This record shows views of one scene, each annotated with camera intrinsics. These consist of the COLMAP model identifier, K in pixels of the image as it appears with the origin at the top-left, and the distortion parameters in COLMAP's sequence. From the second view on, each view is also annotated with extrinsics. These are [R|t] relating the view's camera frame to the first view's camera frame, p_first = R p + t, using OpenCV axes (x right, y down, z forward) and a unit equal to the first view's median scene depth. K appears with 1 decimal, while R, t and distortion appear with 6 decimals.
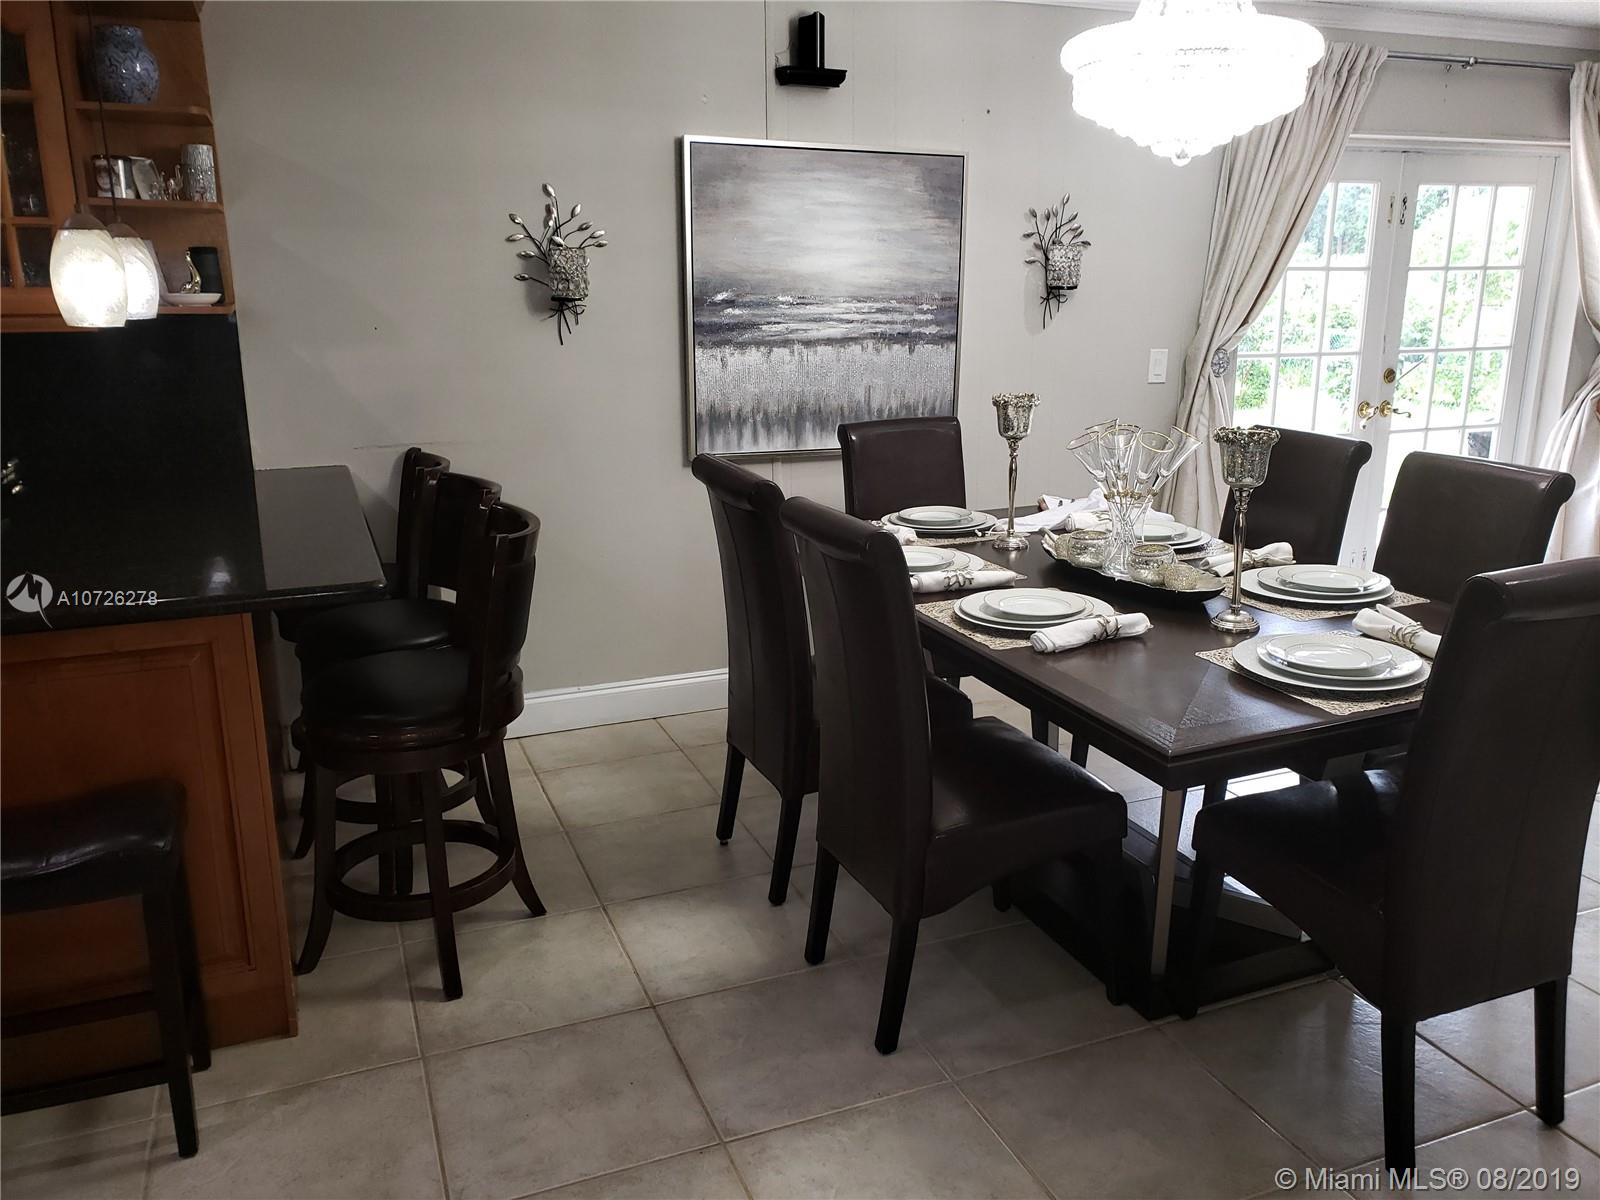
lens RADIAL K [[1254.7, 0, 797.4], [0, 1254.7, 585.1], [0, 0, 1]] dist [0.034281, -0.033713]
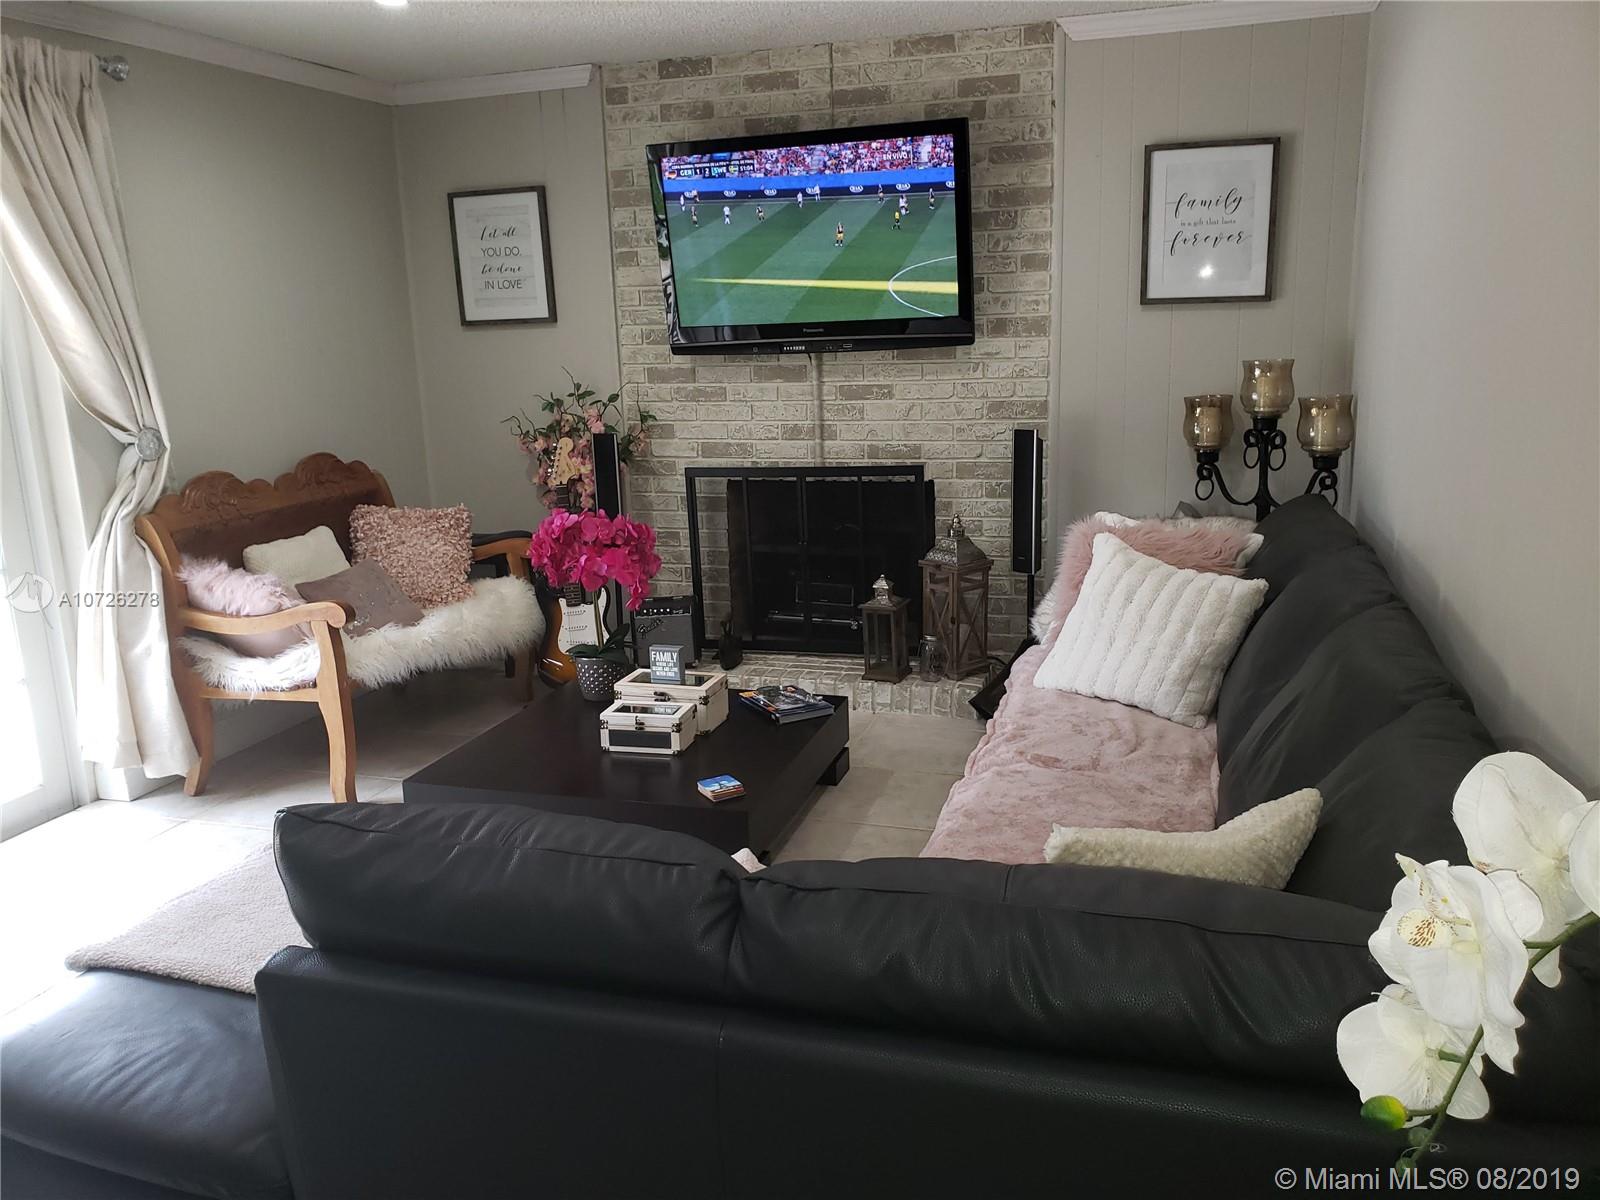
lens RADIAL K [[1254.7, 0, 805.7], [0, 1254.7, 604.8], [0, 0, 1]] dist [0.034281, -0.033713]
pose [[0.636434, -0.192294, 0.746977, 0.552657], [0.215595, 0.974175, 0.067093, -0.107675], [-0.740588, 0.118344, 0.661455, 0.425470]]
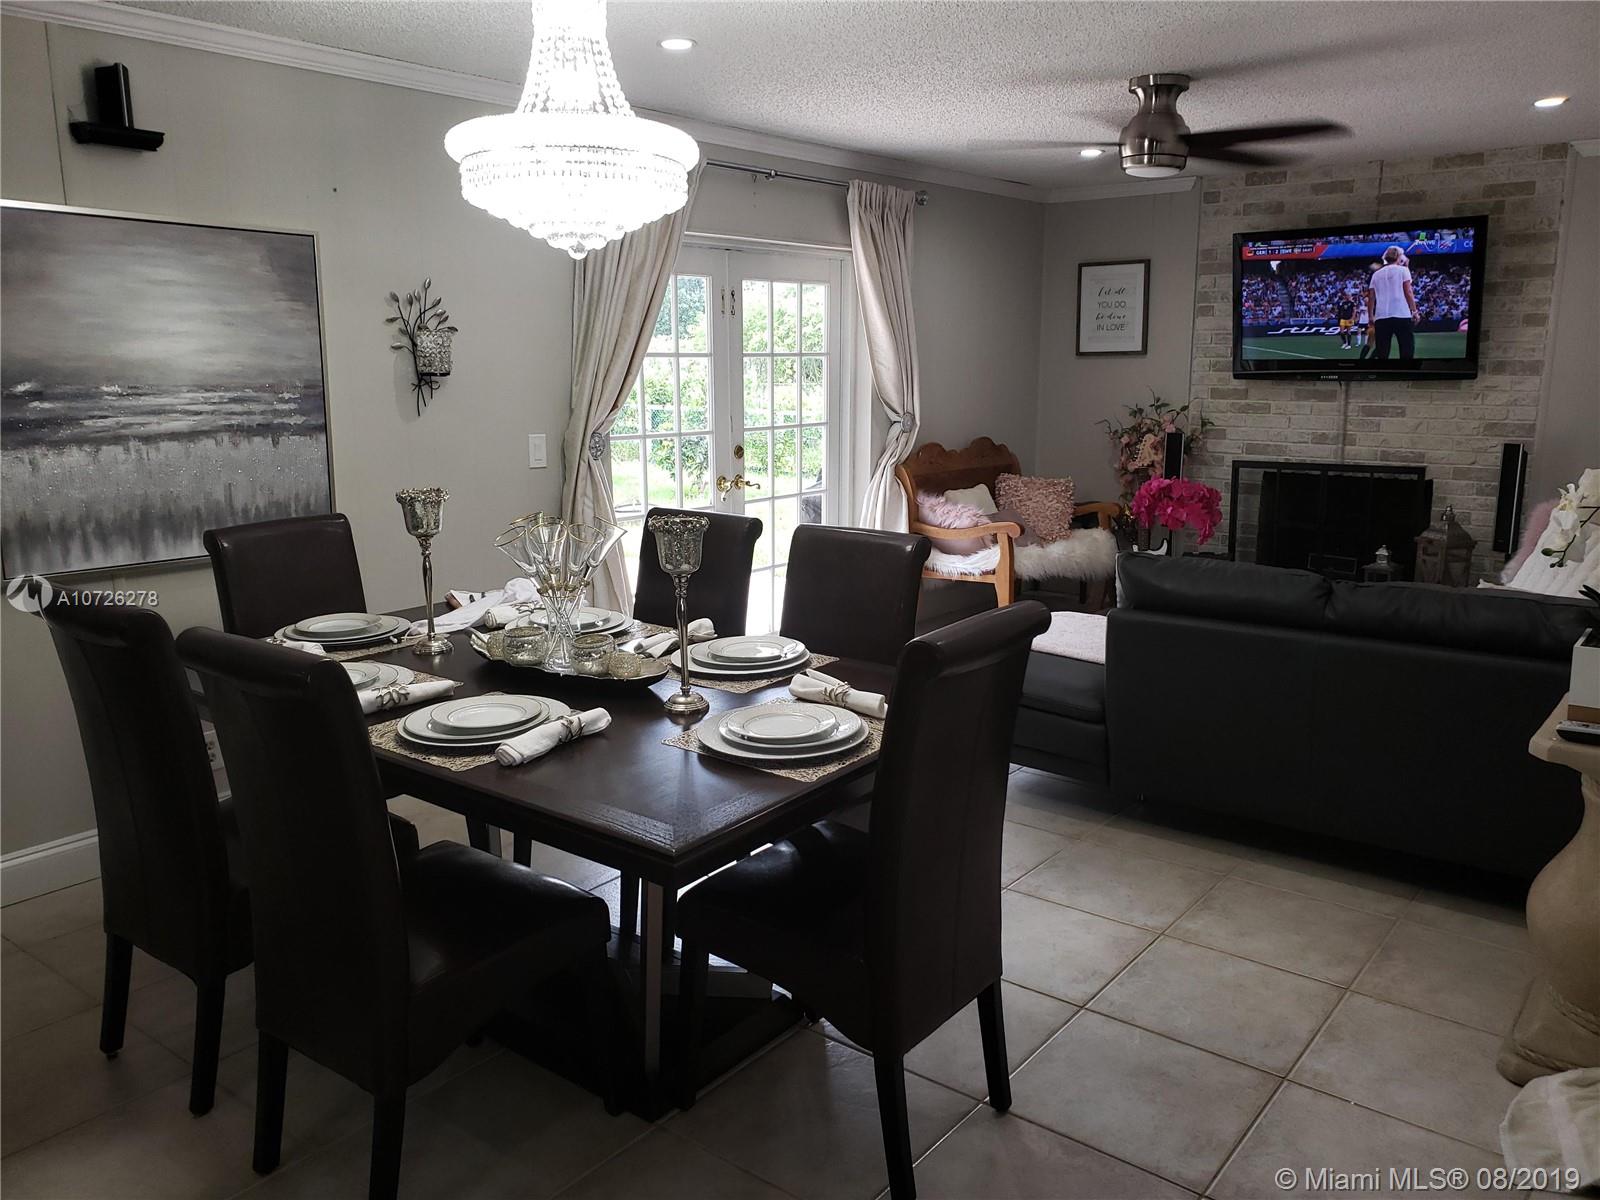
lens RADIAL K [[1254.7, 0, 803.1], [0, 1254.7, 593.5], [0, 0, 1]] dist [0.034281, -0.033713]
pose [[0.867914, -0.094101, 0.487719, -0.042759], [0.120093, 0.992514, -0.022214, -0.018798], [-0.481978, 0.077851, 0.872718, 0.045845]]
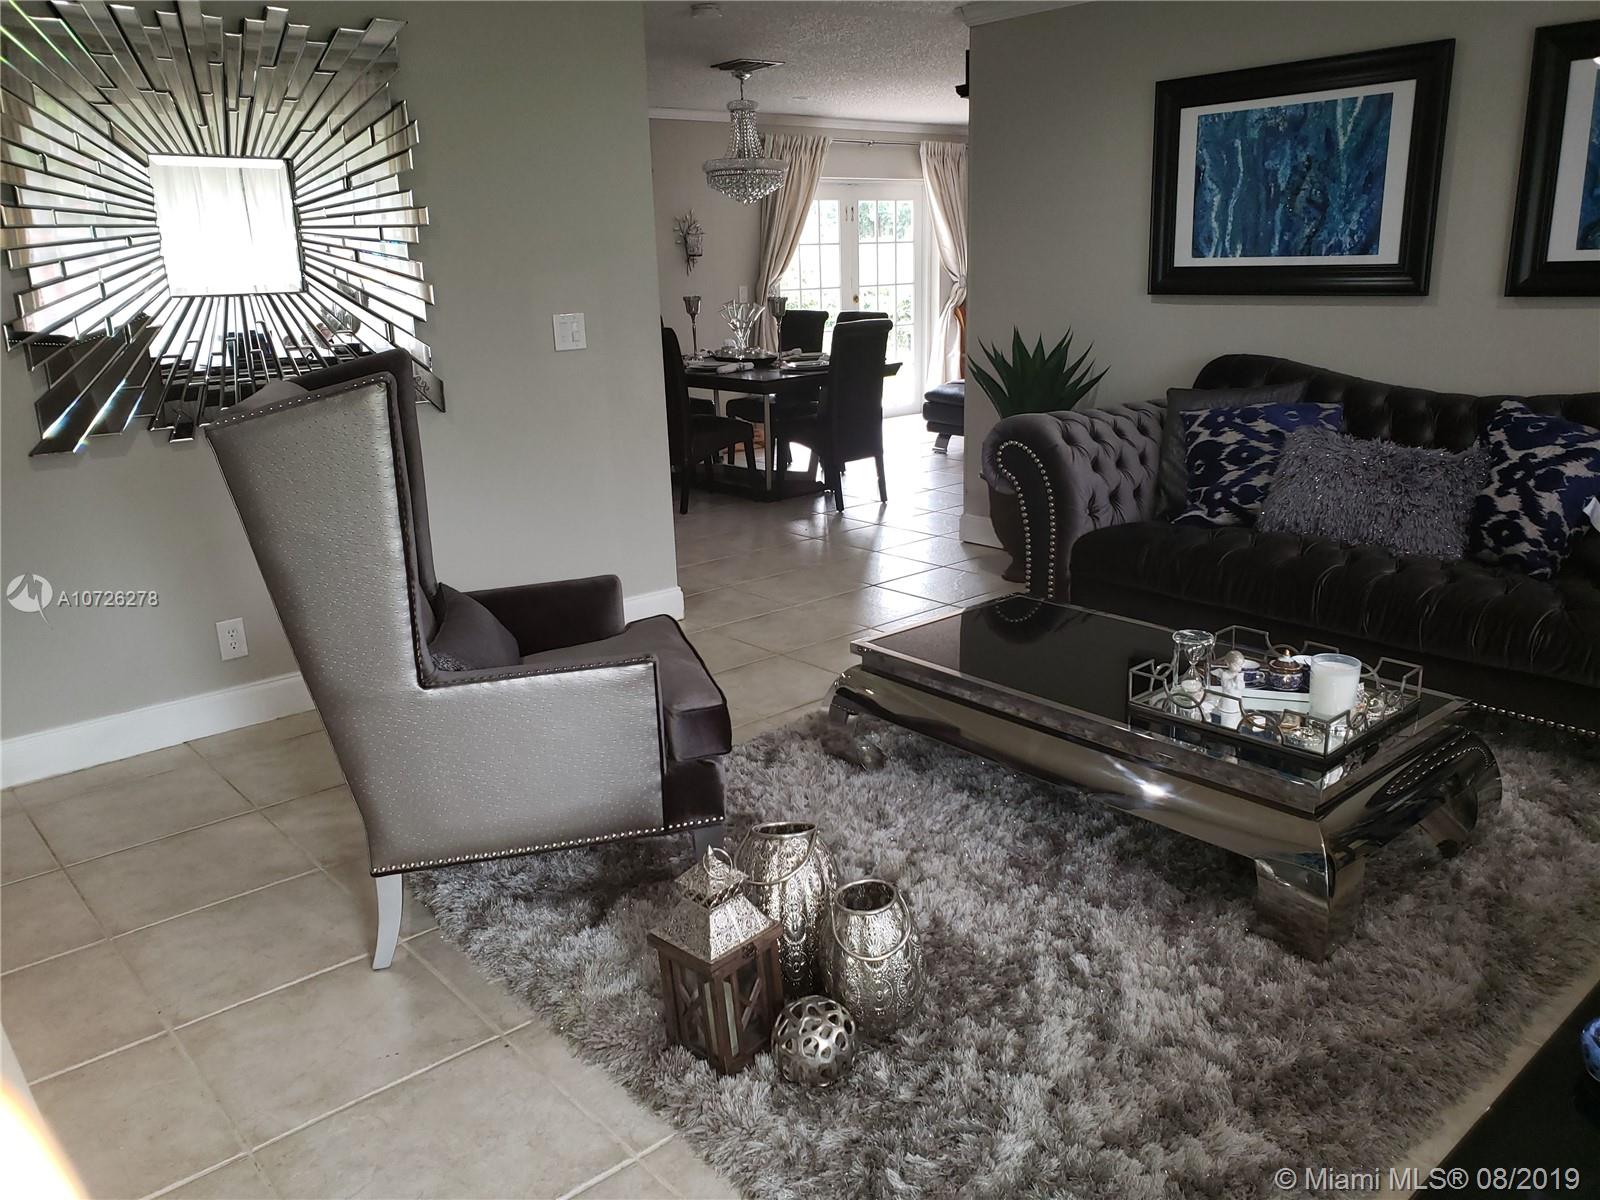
lens RADIAL K [[1254.7, 0, 801.1], [0, 1254.7, 587.1], [0, 0, 1]] dist [0.034281, -0.033713]
pose [[0.945758, -0.106544, 0.306903, -0.427034], [0.103297, 0.994288, 0.026852, 0.358273], [-0.308011, 0.006307, 0.951362, -1.360636]]
